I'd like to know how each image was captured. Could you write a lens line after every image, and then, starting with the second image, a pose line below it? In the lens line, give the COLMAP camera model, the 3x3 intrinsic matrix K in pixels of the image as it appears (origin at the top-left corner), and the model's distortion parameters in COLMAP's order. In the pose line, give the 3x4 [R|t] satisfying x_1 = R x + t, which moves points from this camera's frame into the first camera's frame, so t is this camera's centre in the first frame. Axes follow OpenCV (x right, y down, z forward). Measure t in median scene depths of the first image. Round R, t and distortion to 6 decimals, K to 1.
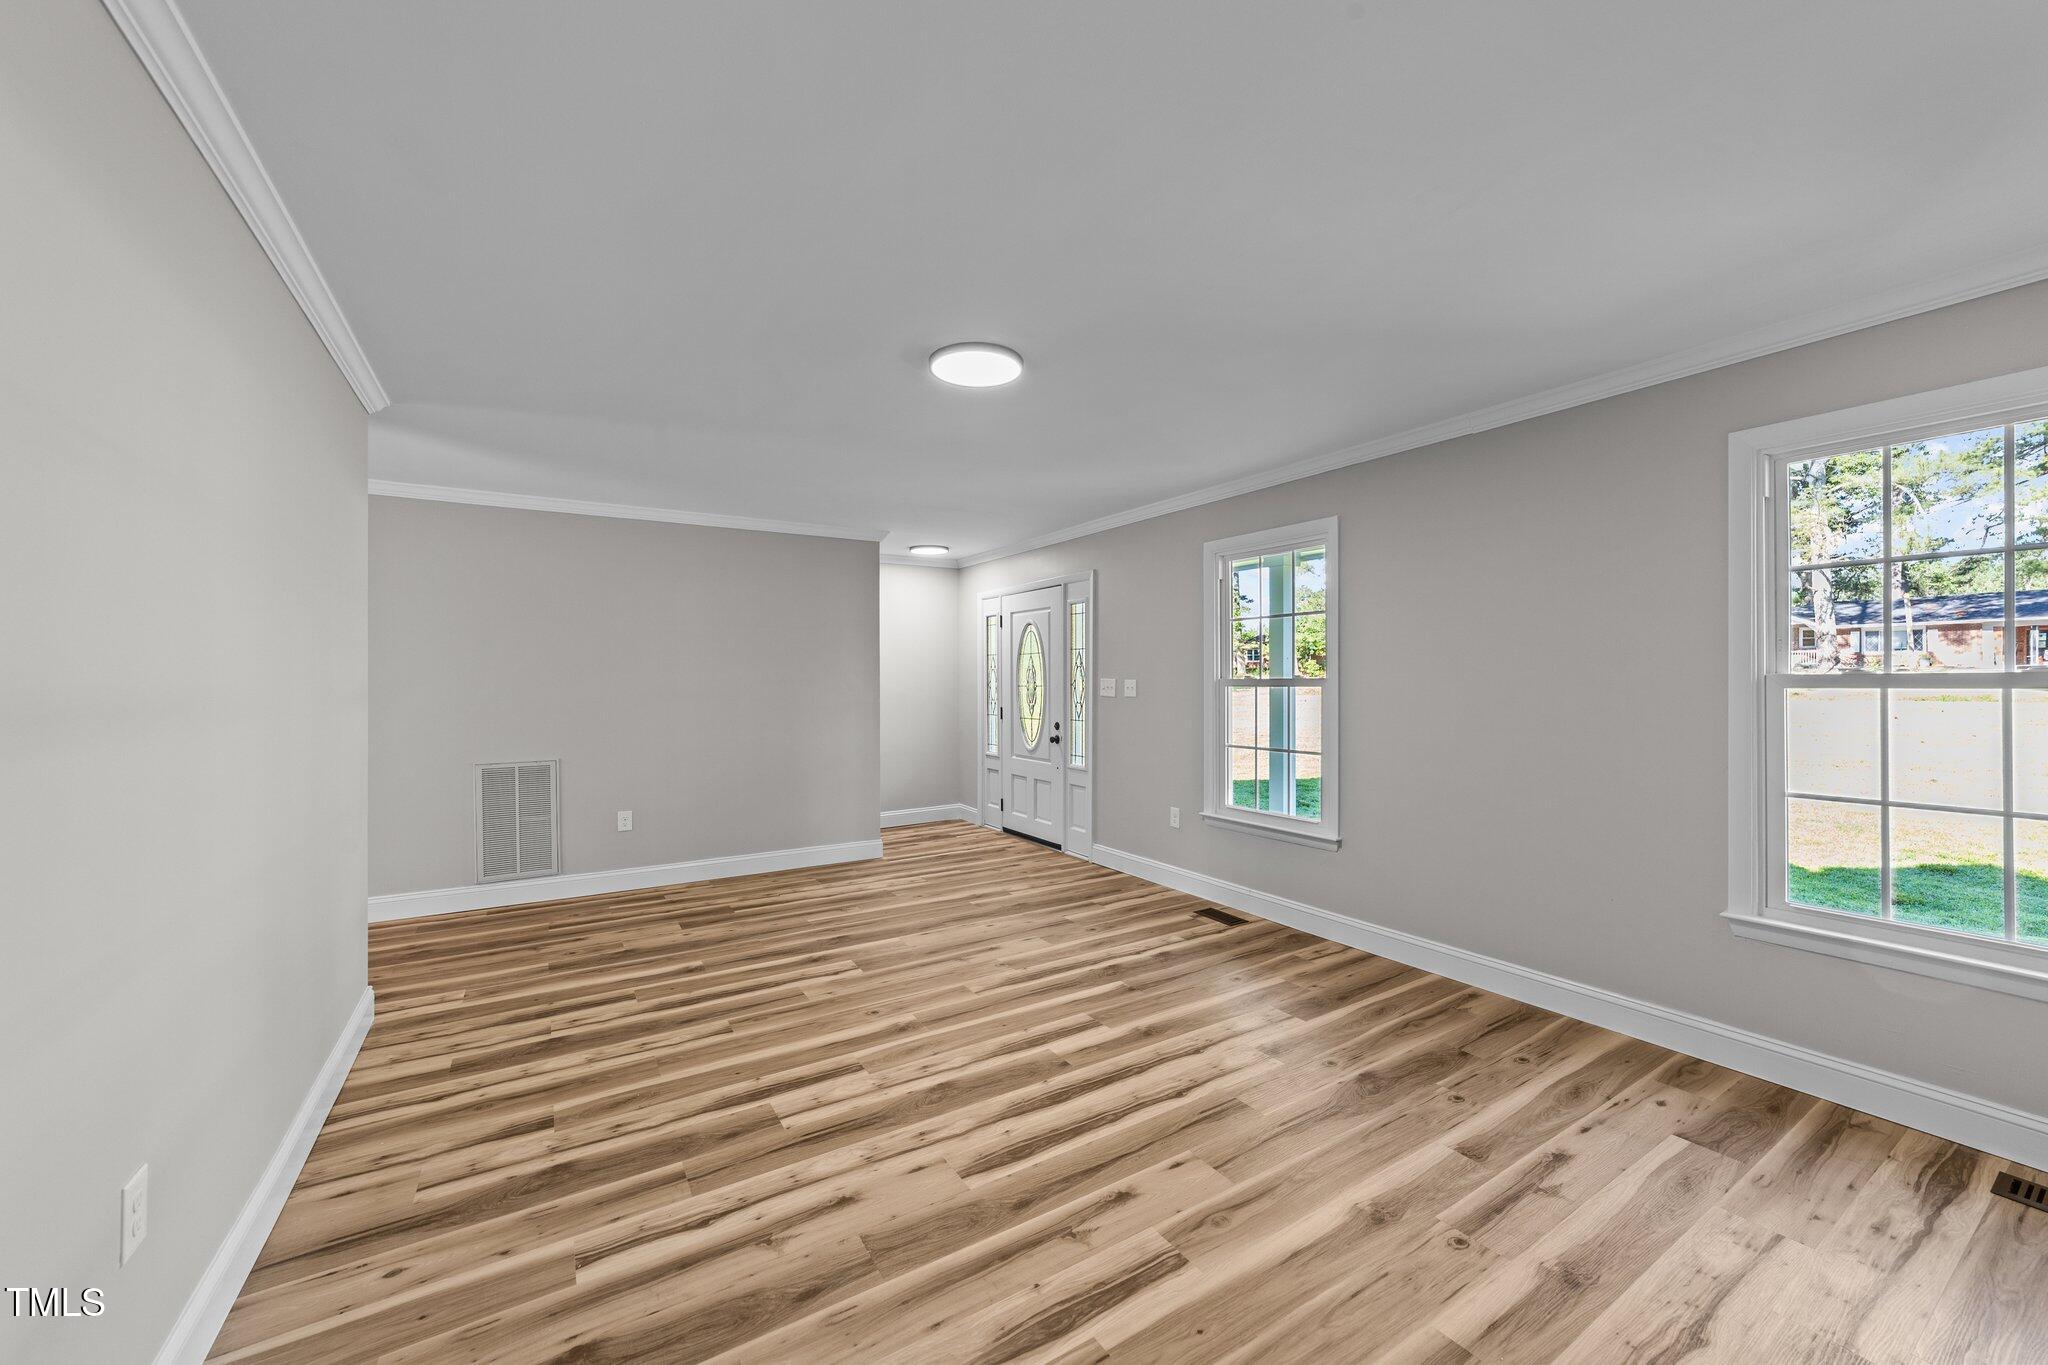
lens RADIAL K [[785.0, 0, 1028.4], [0, 785.0, 662.6], [0, 0, 1]] dist [-0.011170, 0.006055]
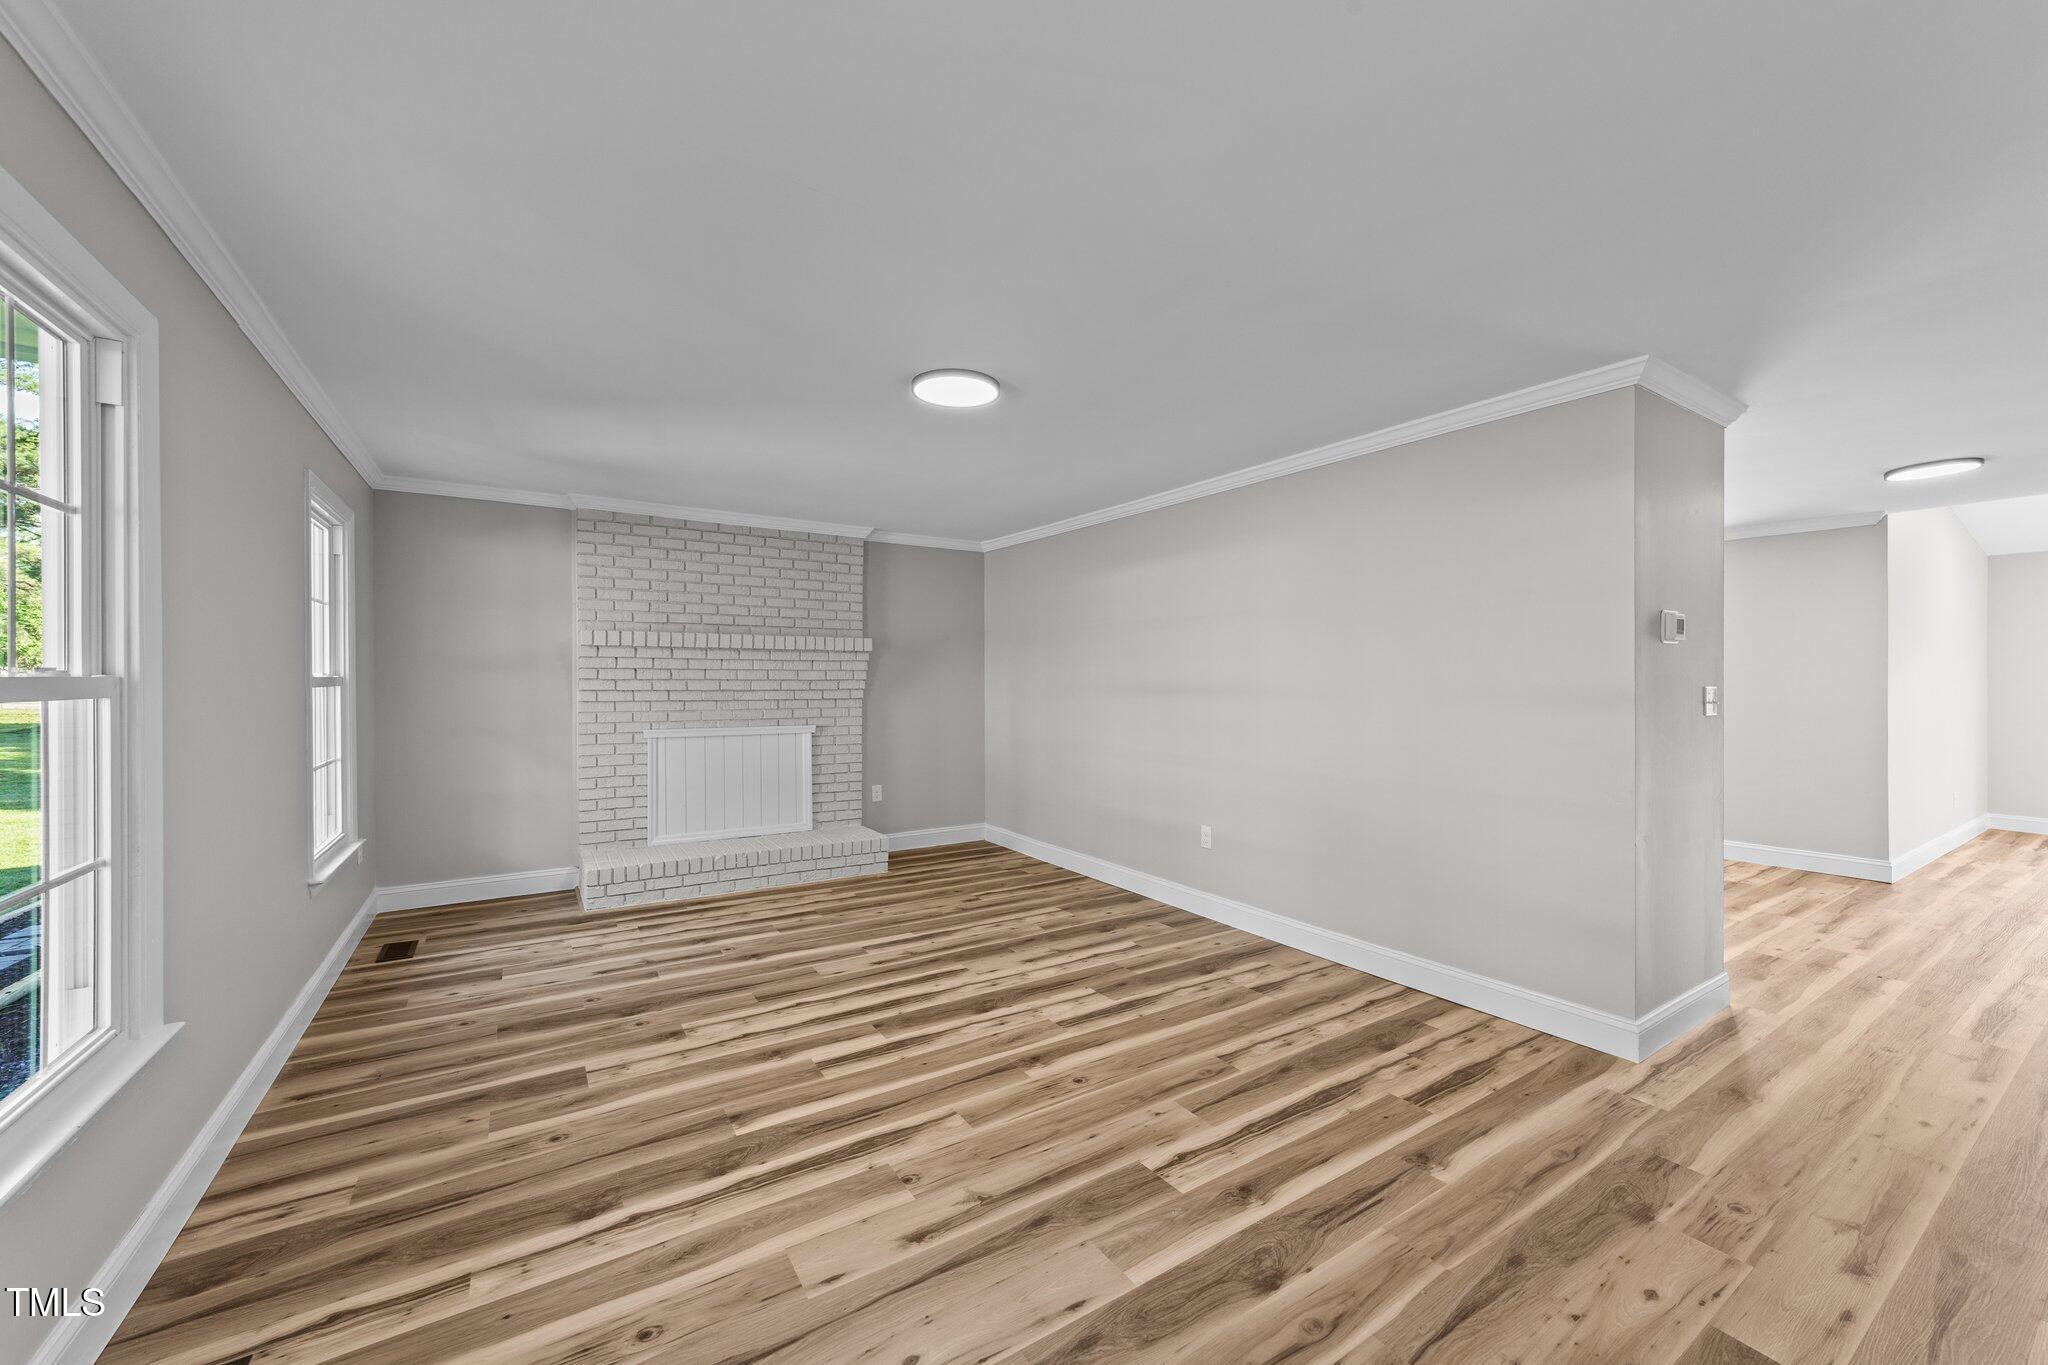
lens RADIAL K [[785.0, 0, 1028.2], [0, 785.0, 677.7], [0, 0, 1]] dist [-0.011170, 0.006055]
pose [[-0.999918, 0.002380, -0.012563, -0.145717], [0.002729, 0.999609, -0.027845, 0.045917], [0.012492, -0.027877, -0.999533, 1.997047]]
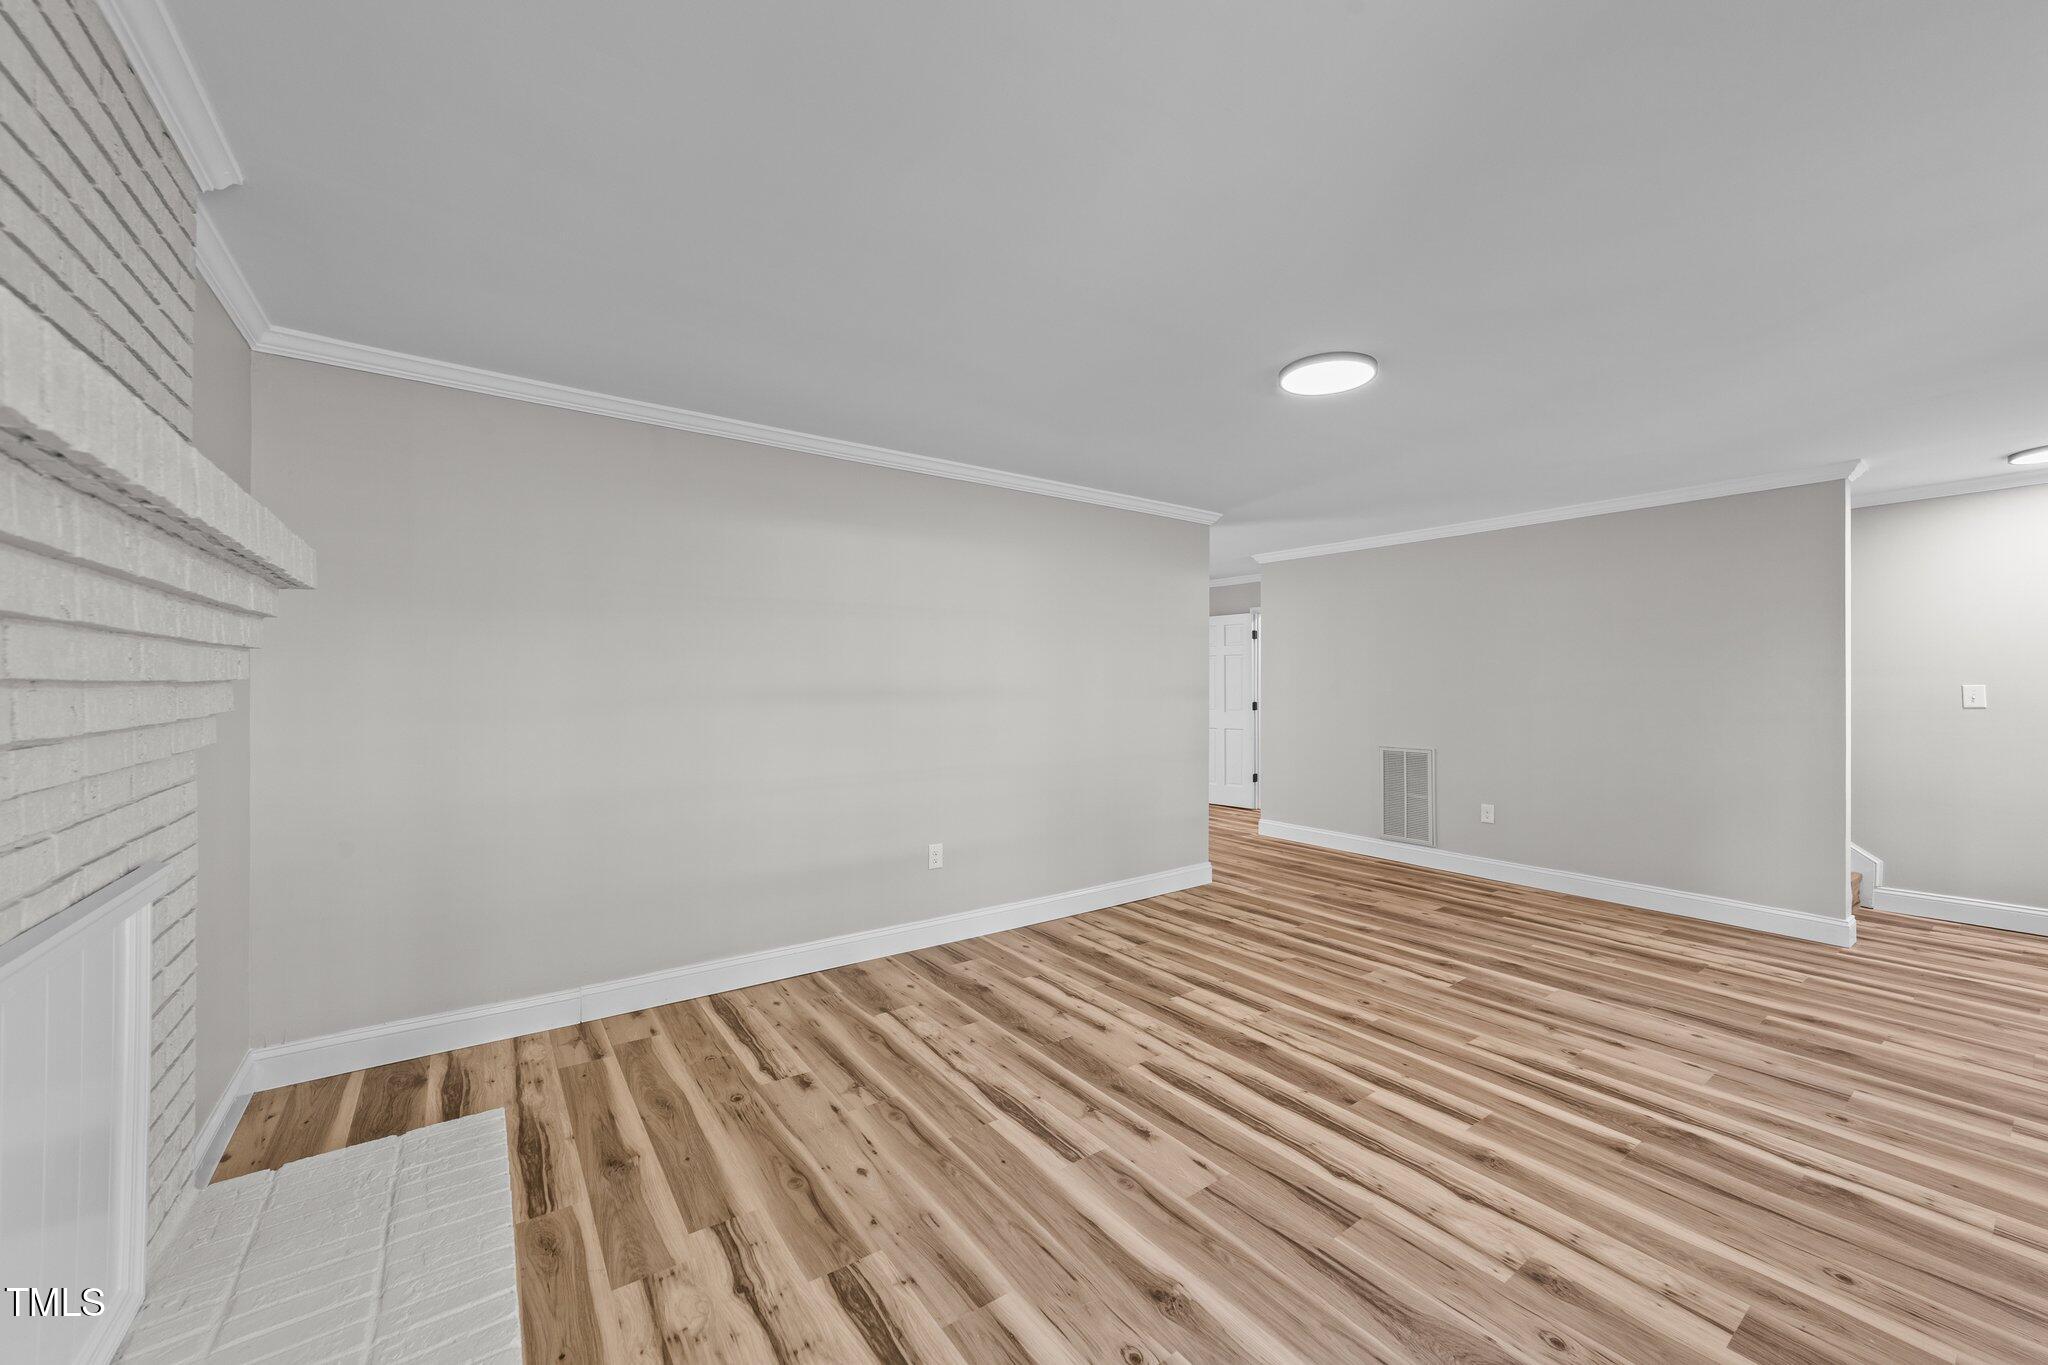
lens RADIAL K [[785.0, 0, 1035.7], [0, 785.0, 695.0], [0, 0, 1]] dist [-0.011170, 0.006055]
pose [[0.068793, 0.019257, -0.997445, 0.870713], [0.022231, 0.999536, 0.020831, 0.007015], [0.997383, -0.023607, 0.068333, 0.543352]]
